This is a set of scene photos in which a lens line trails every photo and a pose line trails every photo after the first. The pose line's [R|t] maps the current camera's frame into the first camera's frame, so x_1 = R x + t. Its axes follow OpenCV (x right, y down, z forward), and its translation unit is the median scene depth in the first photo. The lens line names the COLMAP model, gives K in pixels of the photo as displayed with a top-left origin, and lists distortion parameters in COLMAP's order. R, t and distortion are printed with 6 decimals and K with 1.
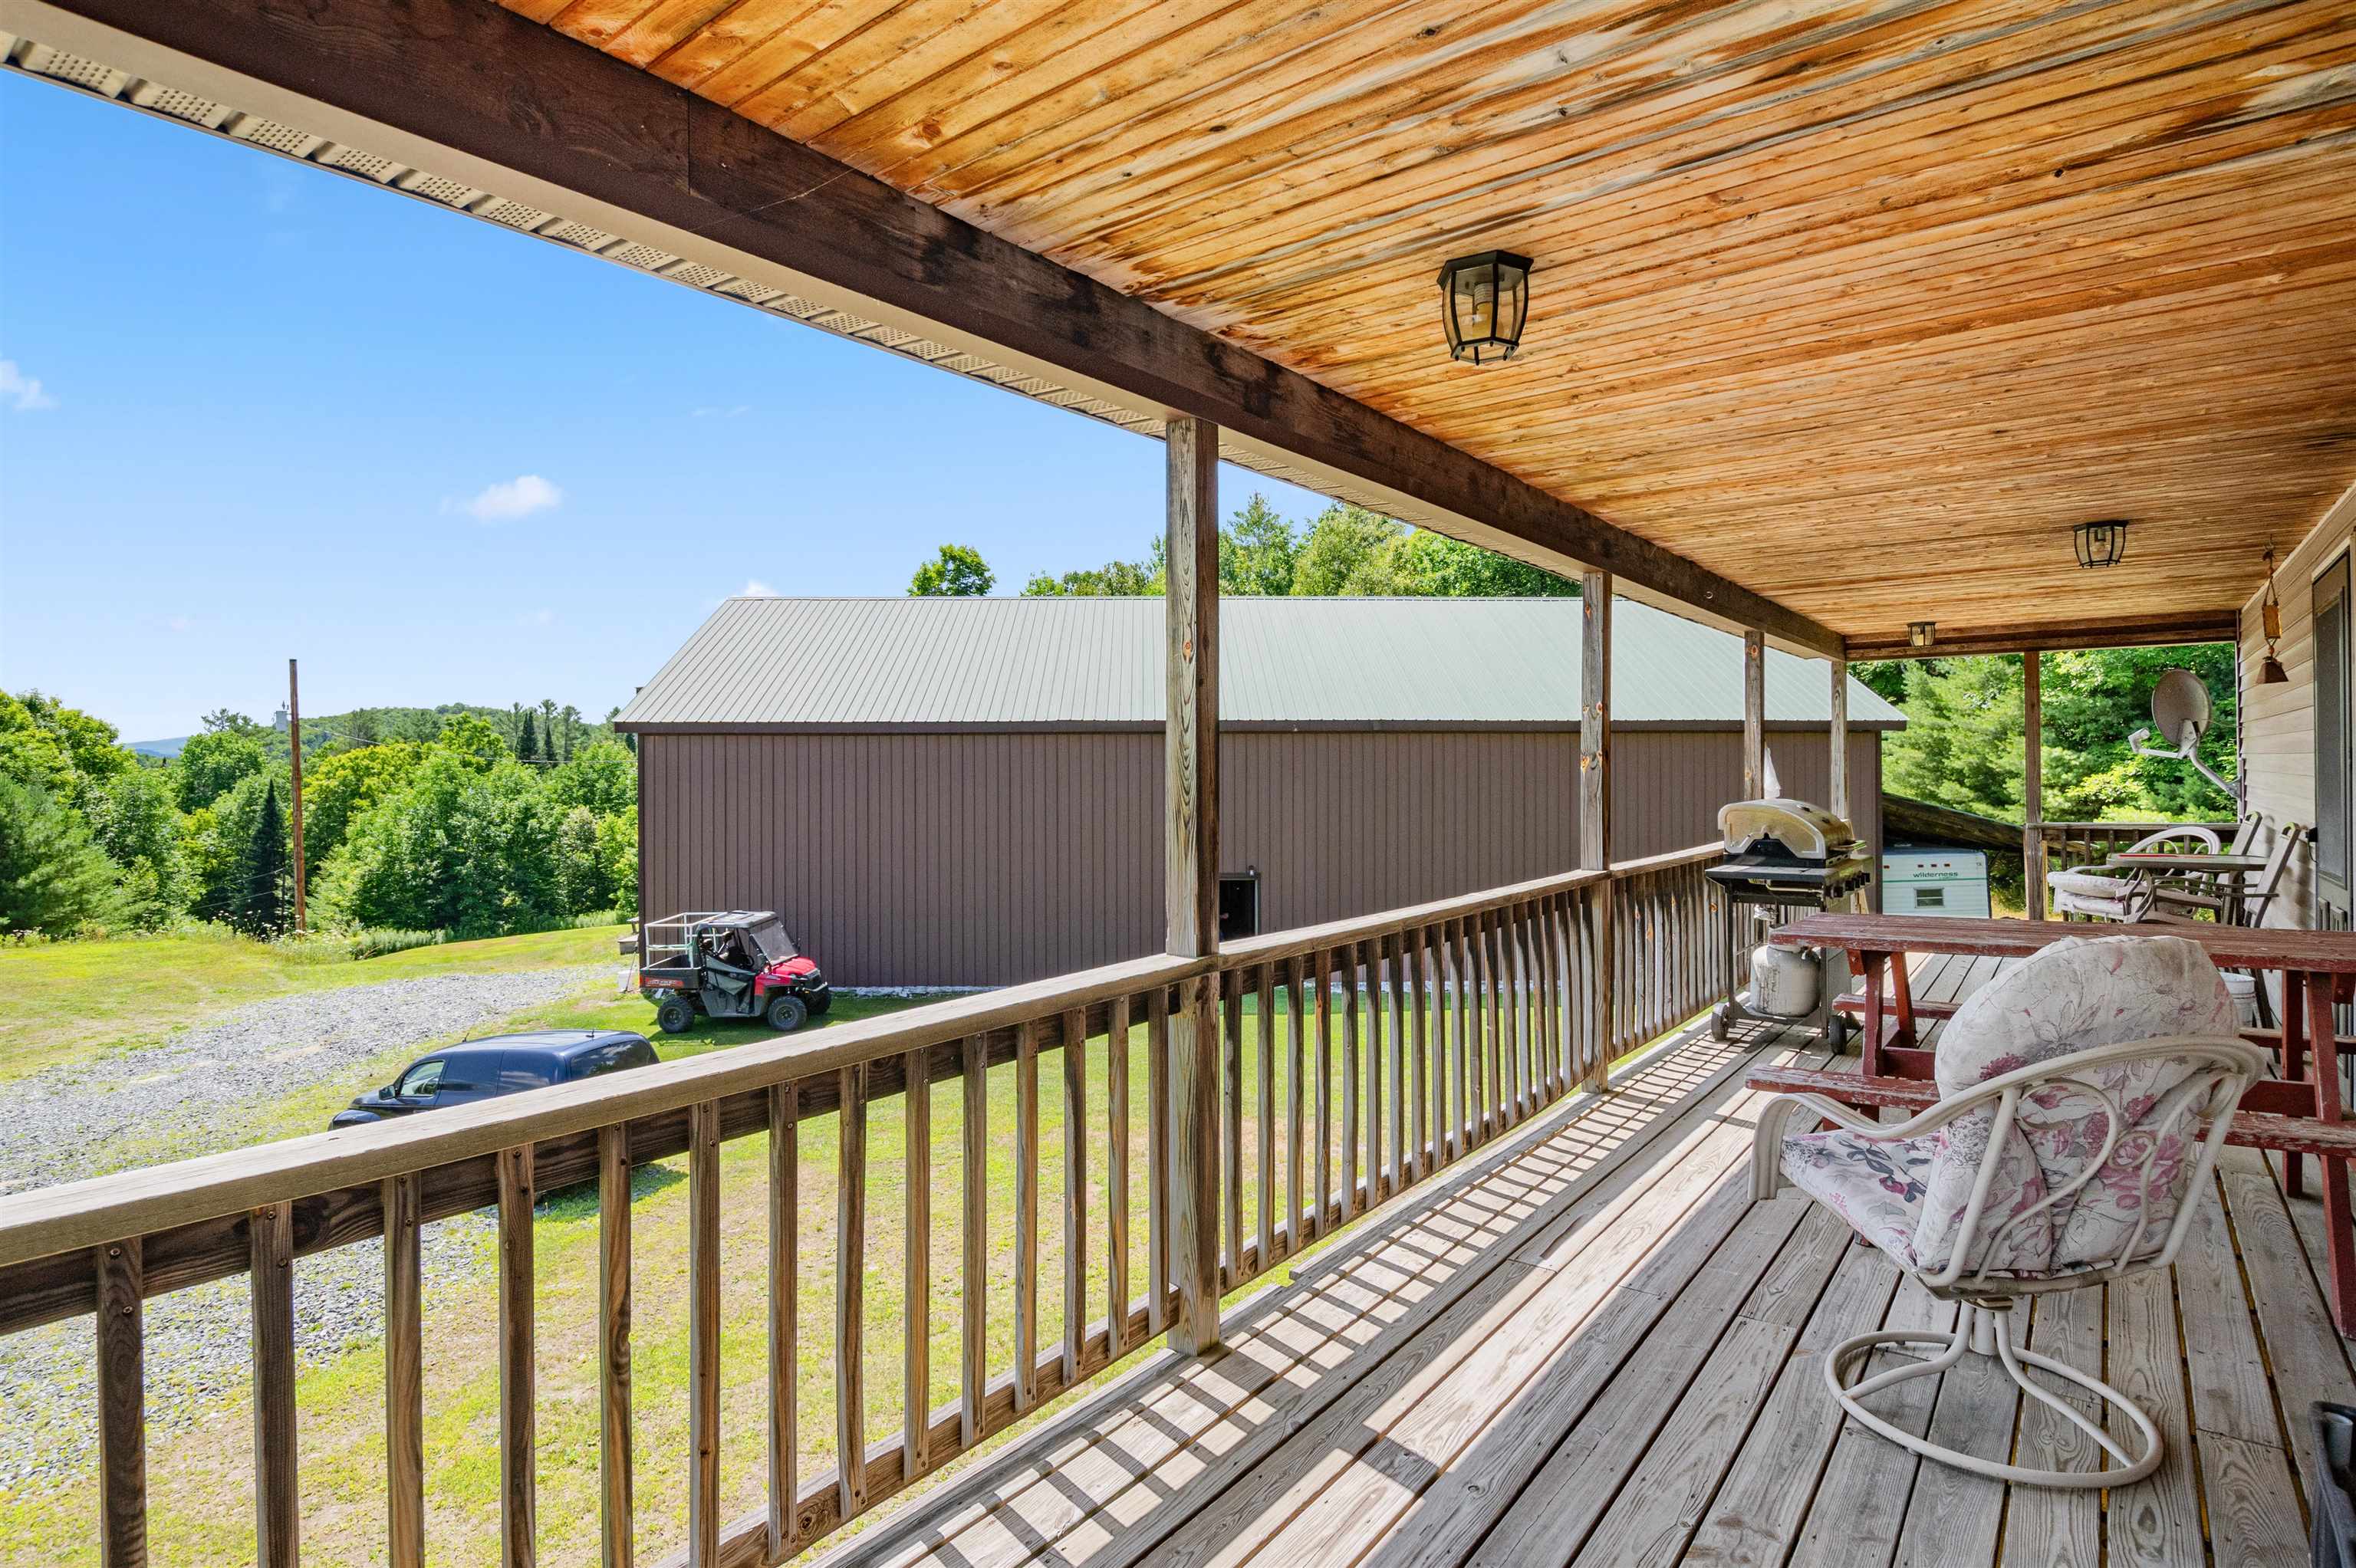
lens RADIAL K [[1204.6, 0, 1208.1], [0, 1204.6, 784.8], [0, 0, 1]] dist [-0.015466, 0.000020]
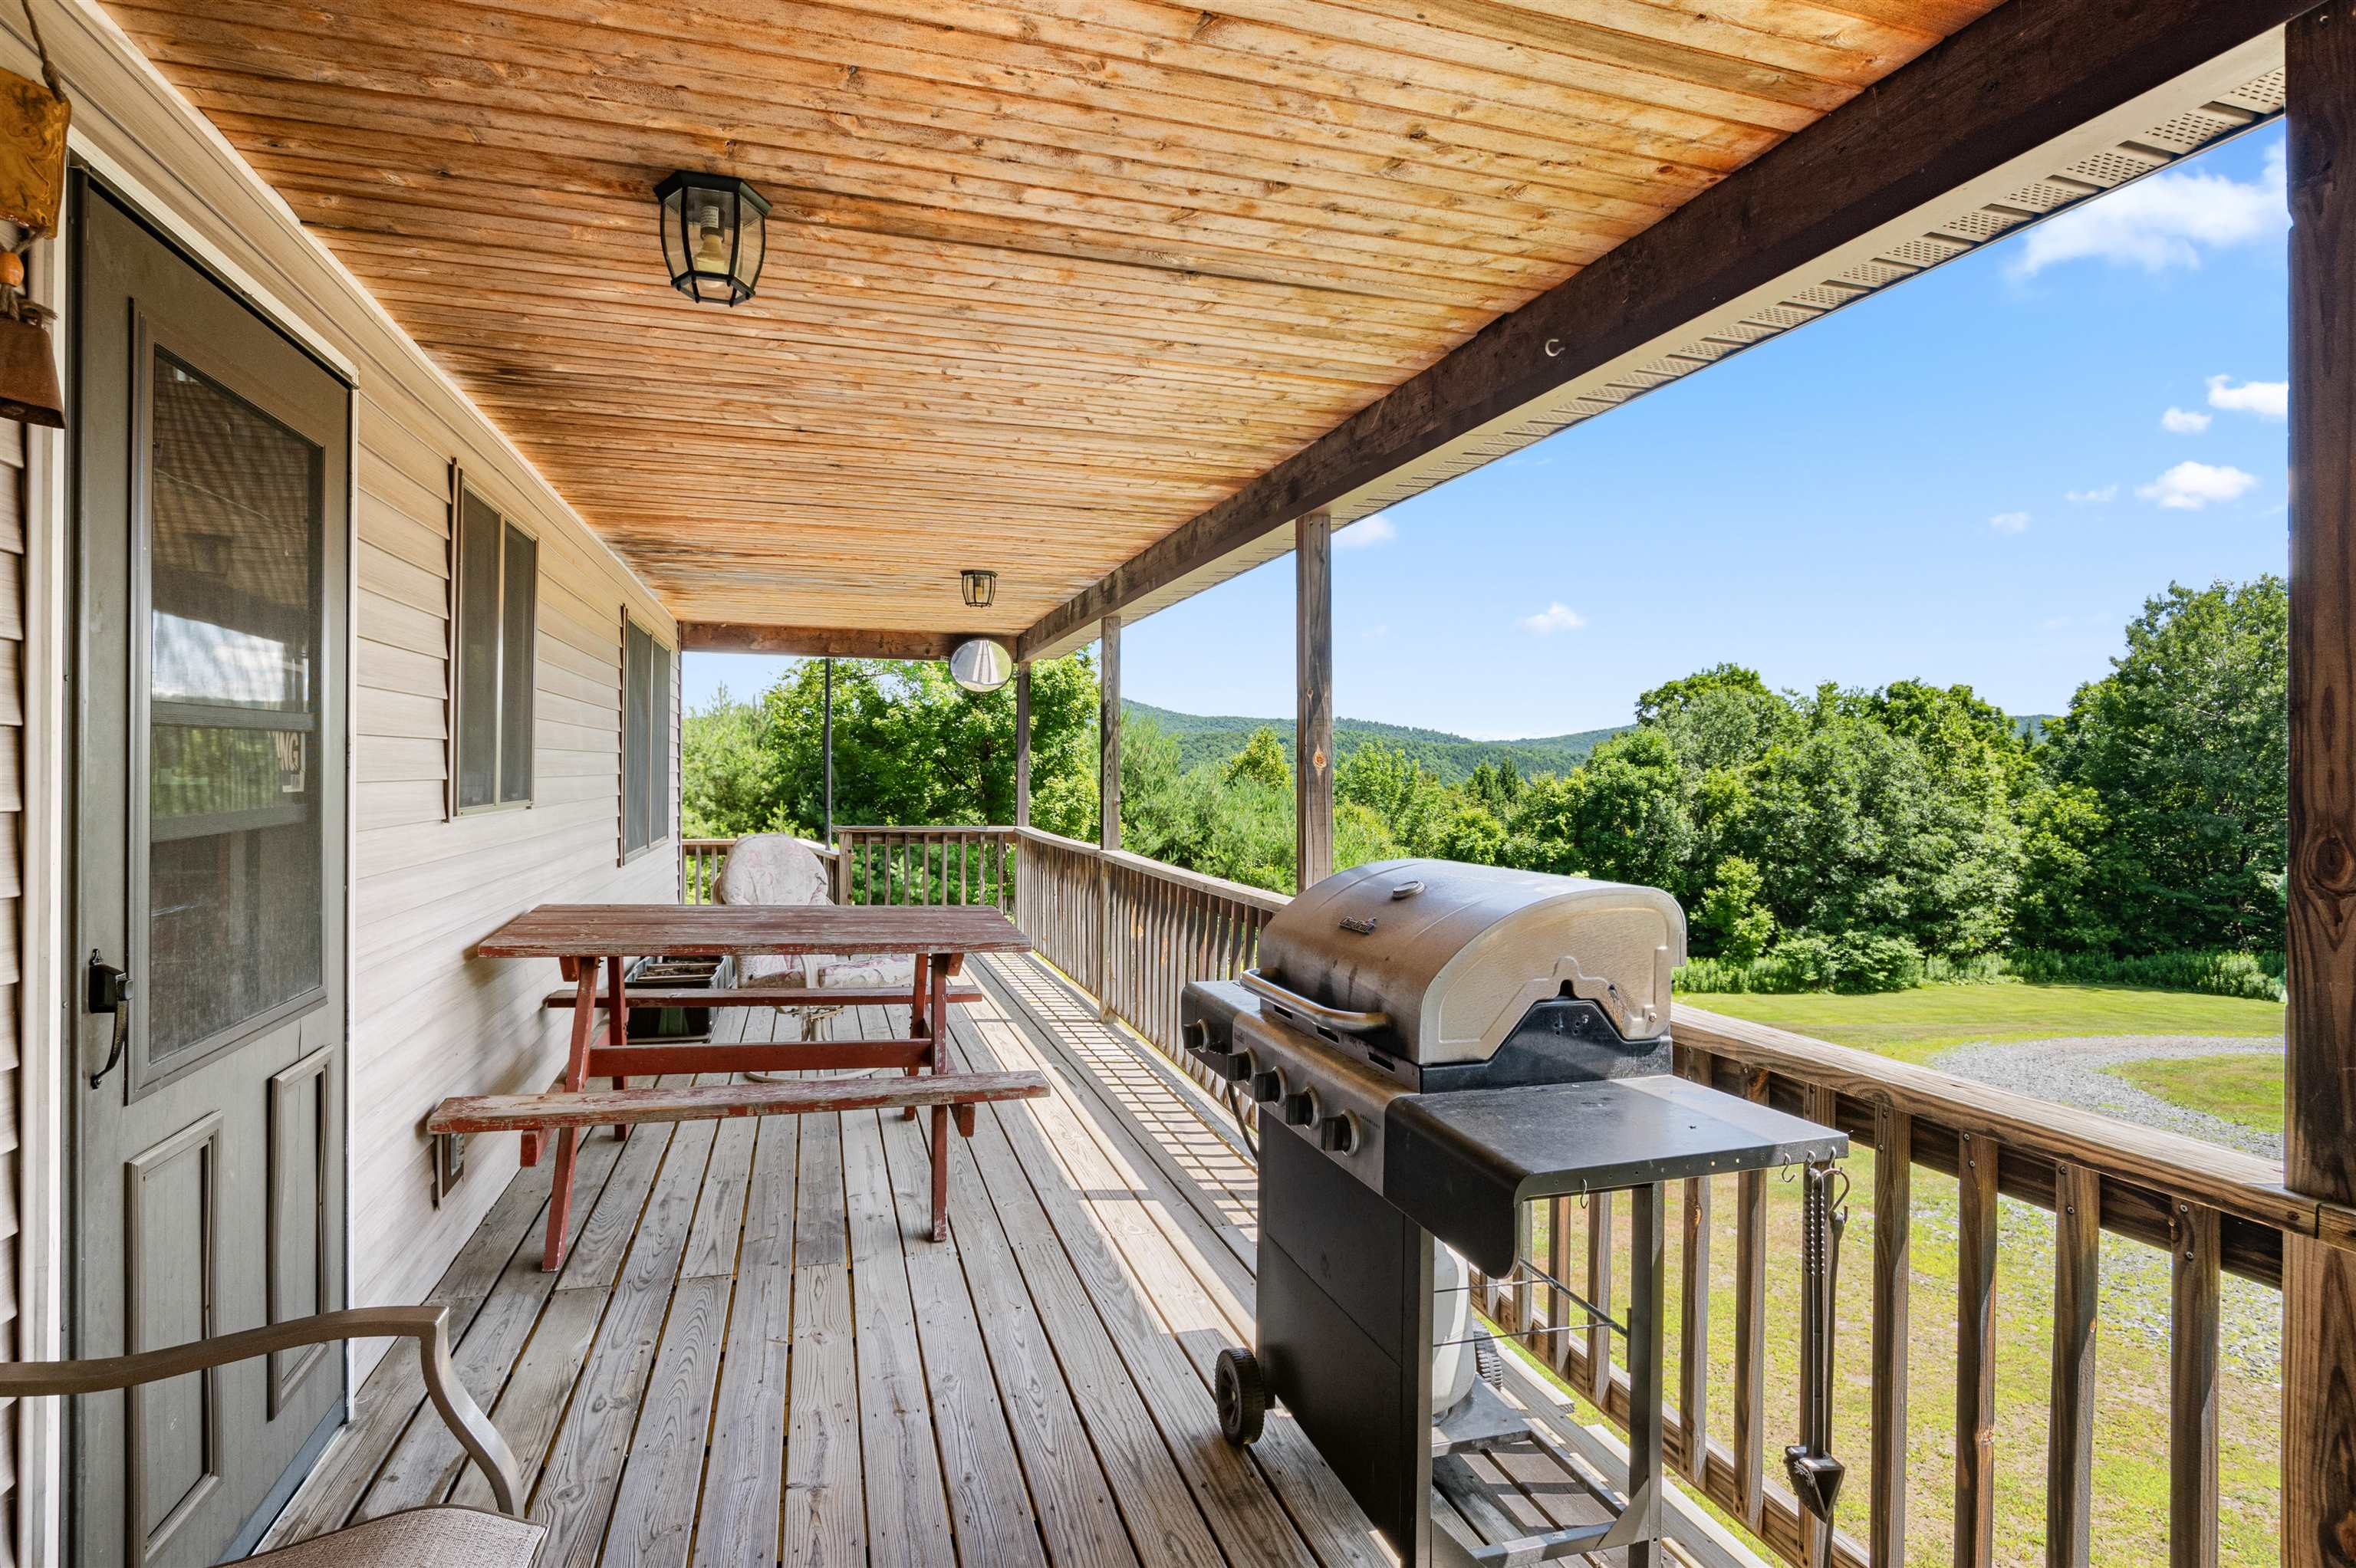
lens RADIAL K [[1200.3, 0, 1178.0], [0, 1200.3, 784.0], [0, 0, 1]] dist [-0.000126, 0.000048]
pose [[-0.592207, 0.004871, -0.805771, 1.176708], [-0.017025, 0.999683, 0.018556, -0.024582], [0.805606, 0.024708, -0.591936, 1.639649]]
